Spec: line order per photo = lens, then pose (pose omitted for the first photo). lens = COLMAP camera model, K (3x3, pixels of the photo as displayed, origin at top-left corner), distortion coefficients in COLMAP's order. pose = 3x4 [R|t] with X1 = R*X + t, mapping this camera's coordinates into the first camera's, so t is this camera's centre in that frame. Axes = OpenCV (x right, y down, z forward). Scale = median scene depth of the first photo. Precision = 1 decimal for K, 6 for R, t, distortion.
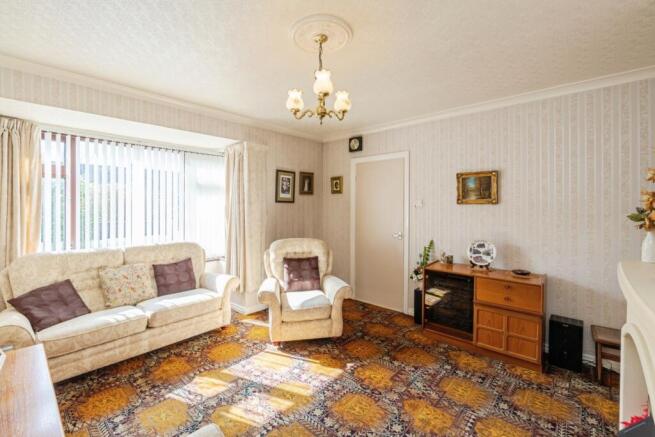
lens RADIAL K [[293.4, 0, 324.8], [0, 293.4, 206.1], [0, 0, 1]] dist [-0.002447, 0.000756]
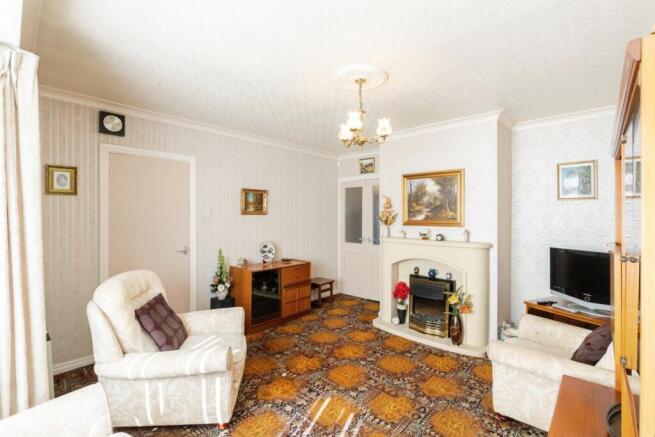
lens RADIAL K [[293.4, 0, 327.1], [0, 293.4, 217.7], [0, 0, 1]] dist [-0.002447, 0.000756]
pose [[0.012776, -0.008766, 0.999880, -0.823692], [0.003440, 0.999956, 0.008722, -0.004266], [-0.999912, 0.003329, 0.012806, 0.755273]]
